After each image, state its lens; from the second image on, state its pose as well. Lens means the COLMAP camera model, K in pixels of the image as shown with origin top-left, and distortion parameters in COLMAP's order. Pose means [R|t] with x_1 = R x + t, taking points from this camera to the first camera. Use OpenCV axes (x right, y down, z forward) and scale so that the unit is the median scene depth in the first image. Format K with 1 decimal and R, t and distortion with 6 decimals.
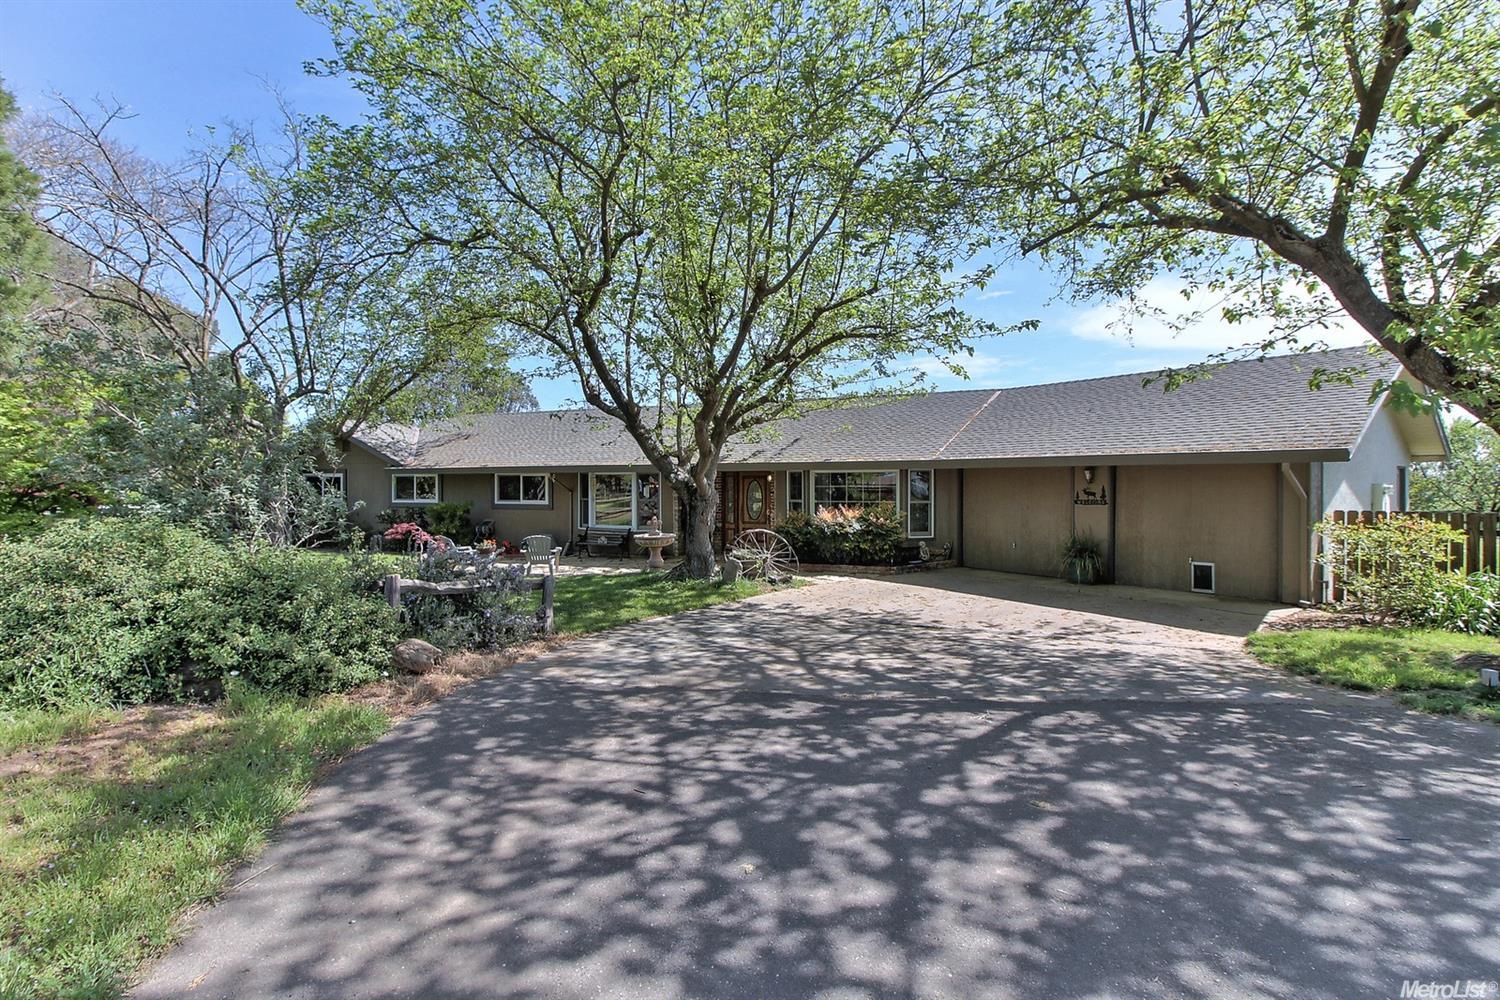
lens RADIAL K [[690.3, 0, 743.7], [0, 690.3, 489.0], [0, 0, 1]] dist [0.000532, -0.014372]
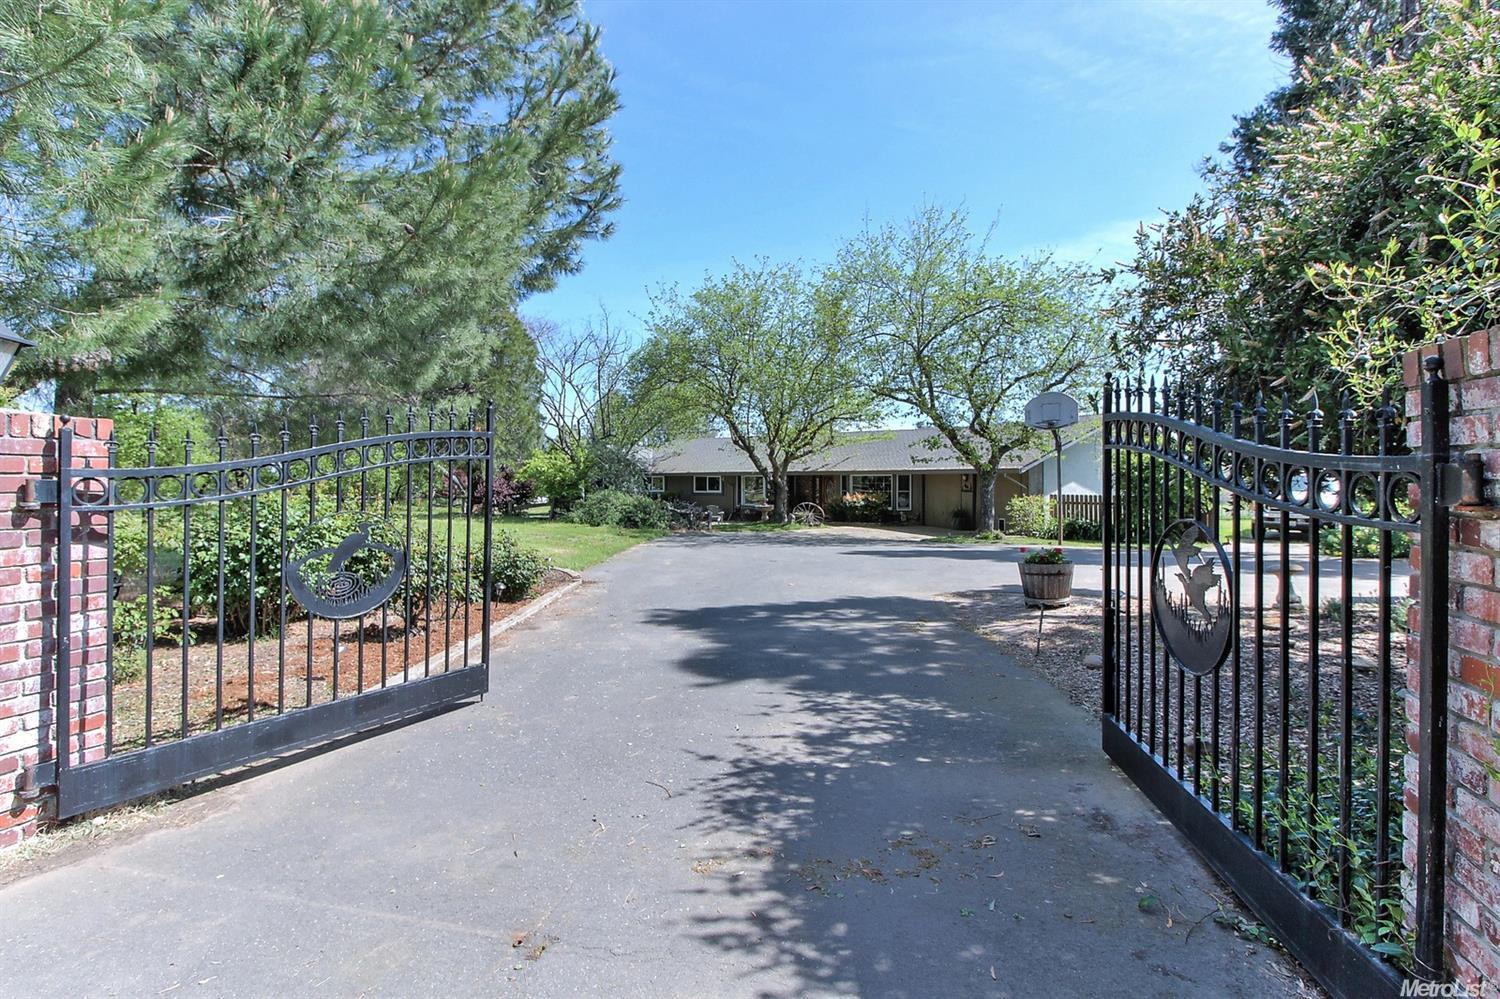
lens RADIAL K [[729.1, 0, 748.9], [0, 729.1, 487.4], [0, 0, 1]] dist [-0.009966, -0.000571]
pose [[0.964284, 0.005462, -0.264813, 0.431783], [-0.005828, 0.999983, -0.000595, 0.012610], [0.264805, 0.002117, 0.964300, -1.212071]]
